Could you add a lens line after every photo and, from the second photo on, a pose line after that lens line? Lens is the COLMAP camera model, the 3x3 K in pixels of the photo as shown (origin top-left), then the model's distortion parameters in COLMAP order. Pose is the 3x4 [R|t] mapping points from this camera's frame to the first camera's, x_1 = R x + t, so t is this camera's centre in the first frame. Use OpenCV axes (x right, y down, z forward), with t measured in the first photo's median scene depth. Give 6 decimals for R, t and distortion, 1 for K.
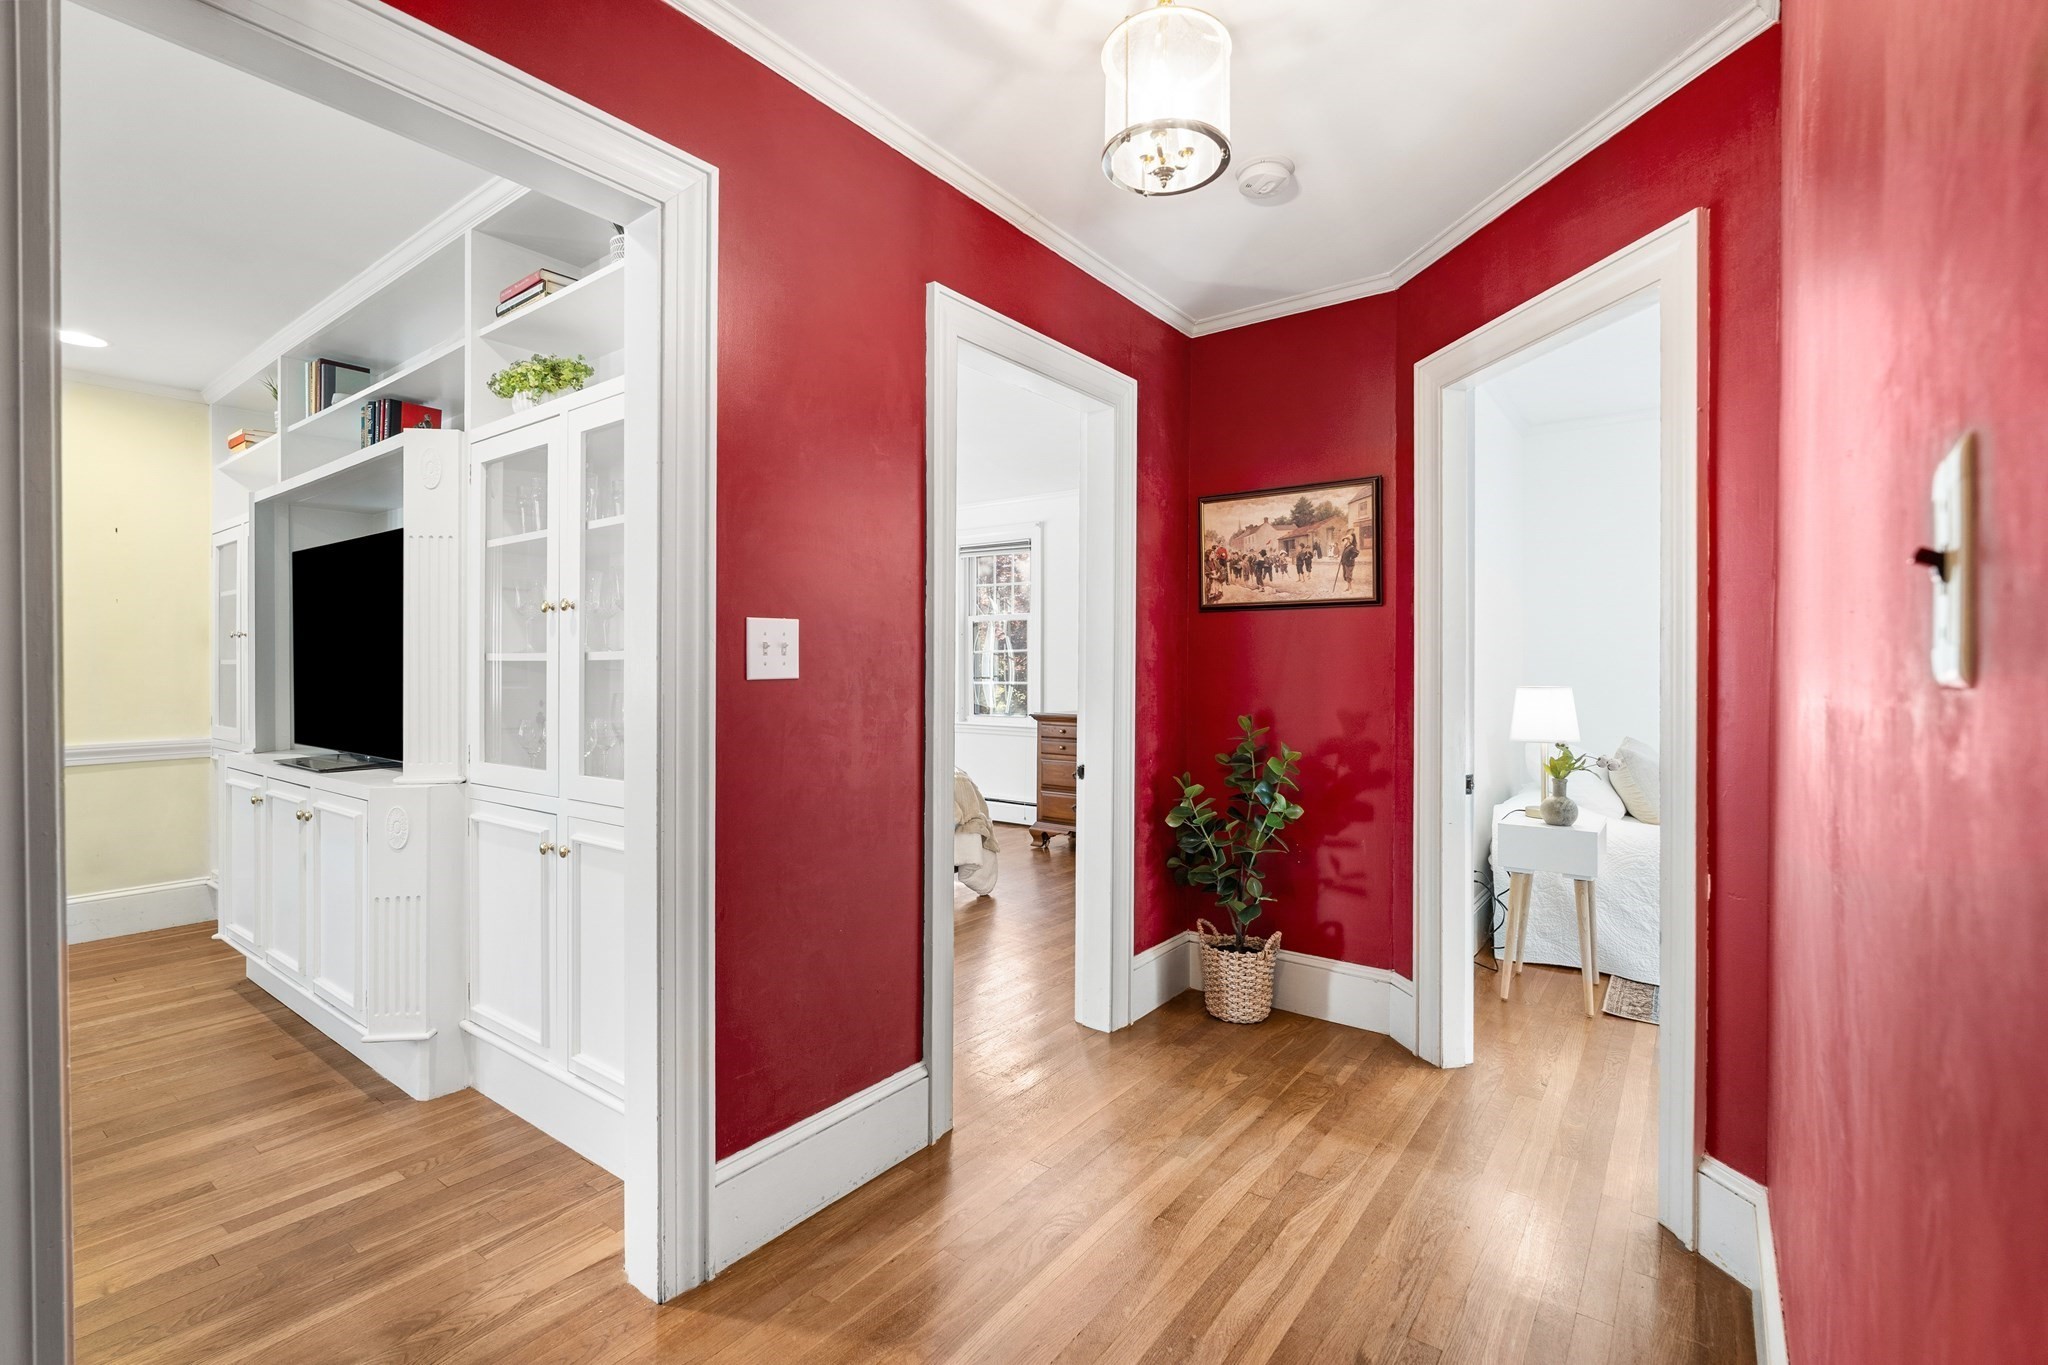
lens RADIAL K [[904.3, 0, 1031.7], [0, 904.3, 687.8], [0, 0, 1]] dist [-0.000915, -0.000145]
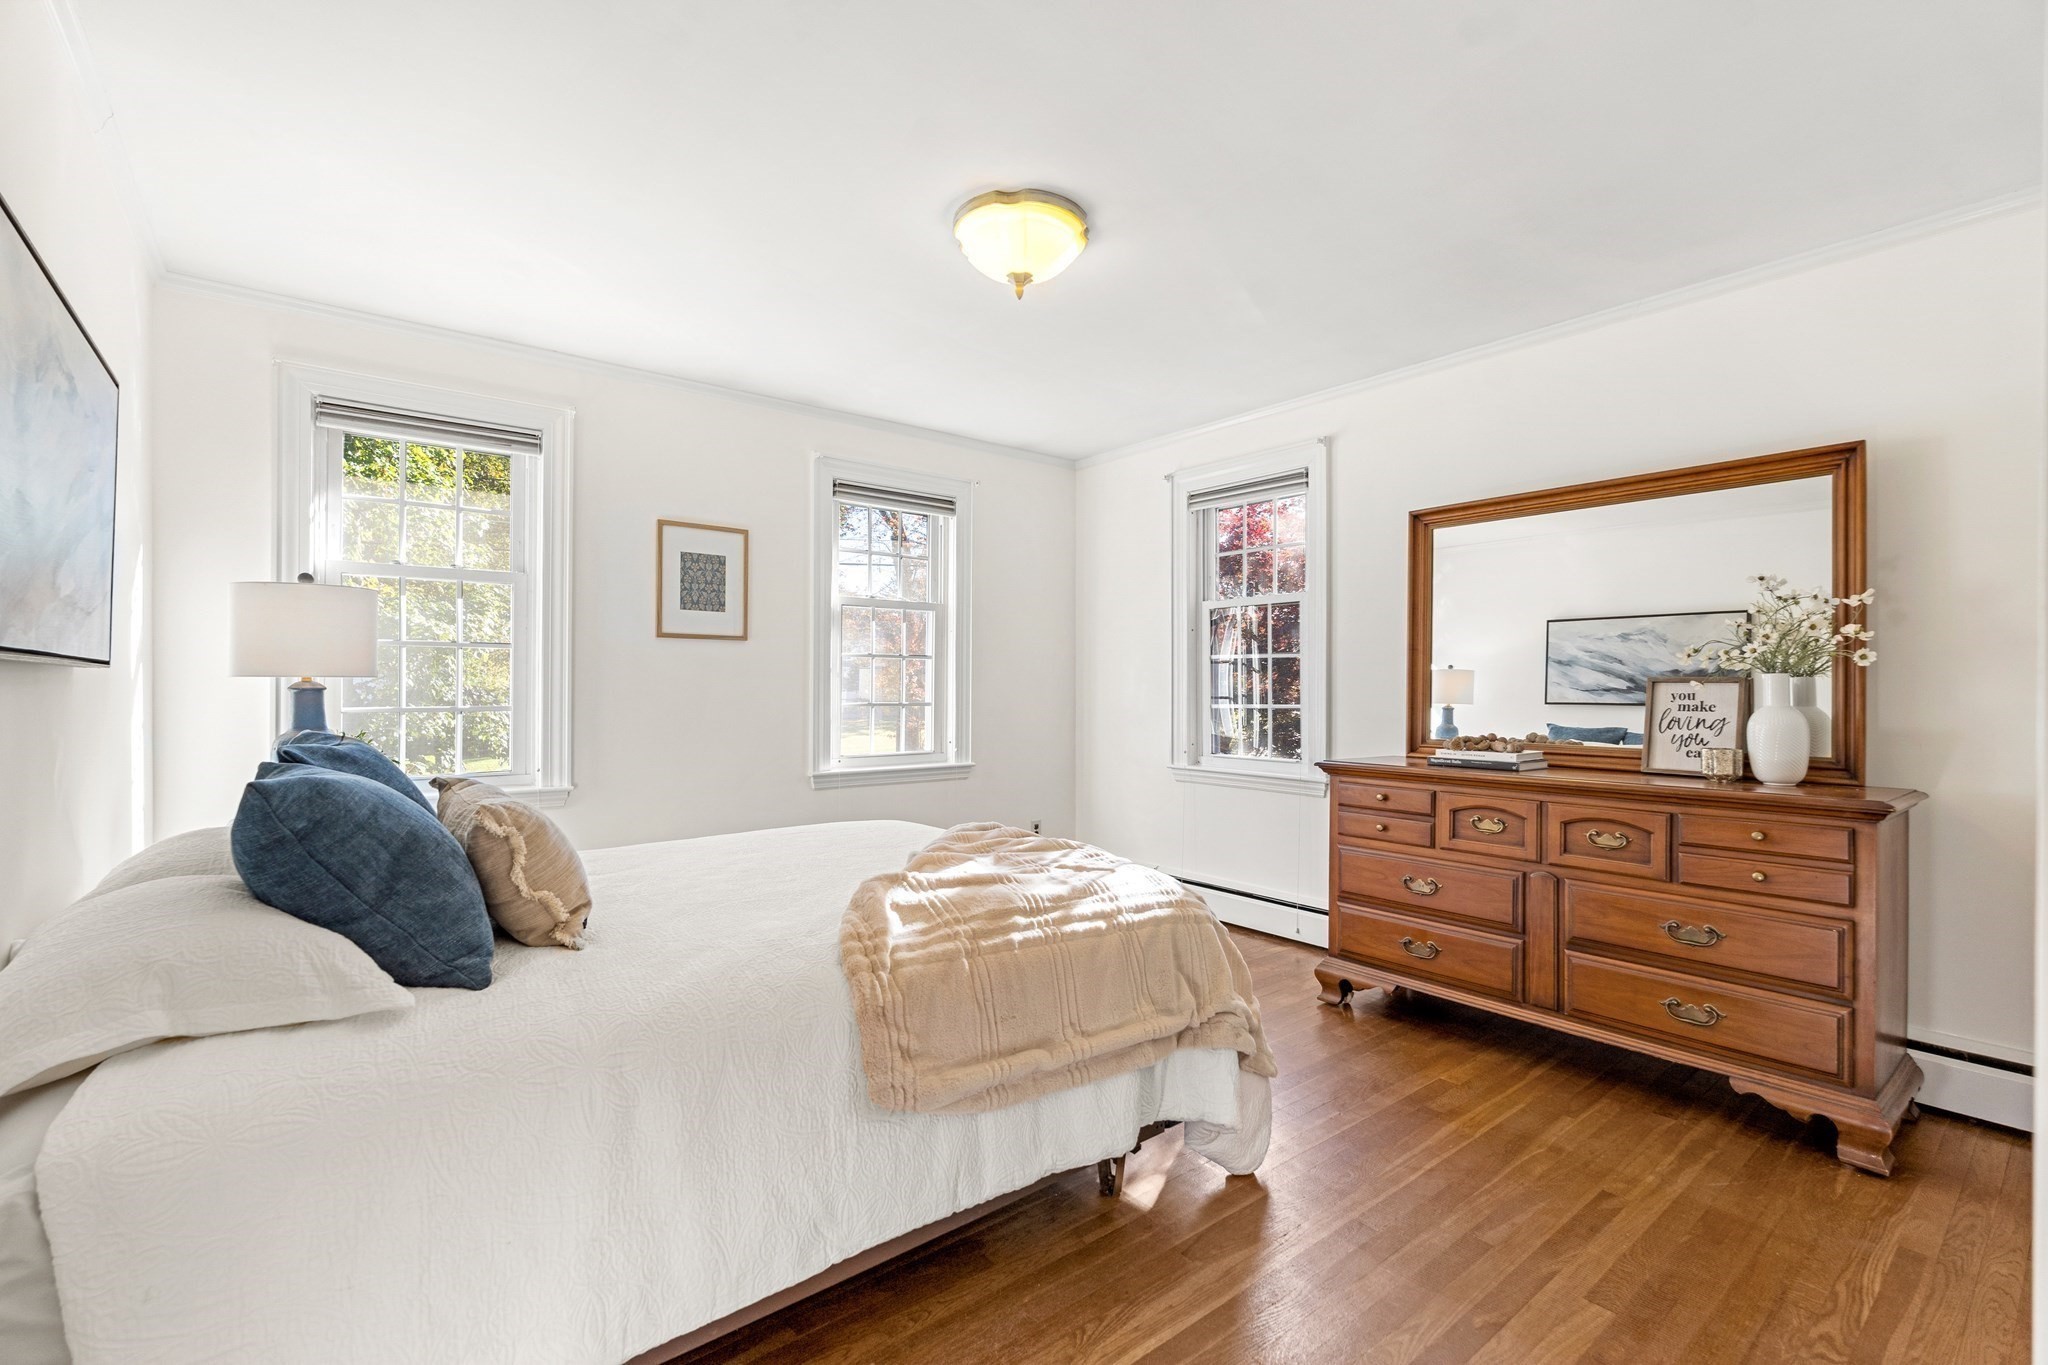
lens RADIAL K [[904.3, 0, 1031.7], [0, 904.3, 687.8], [0, 0, 1]] dist [-0.000915, -0.000145]
pose [[0.968908, -0.000166, -0.247420, -0.033343], [-0.005946, 0.999695, -0.023954, -0.002684], [0.247348, 0.024680, 0.968612, 0.411162]]
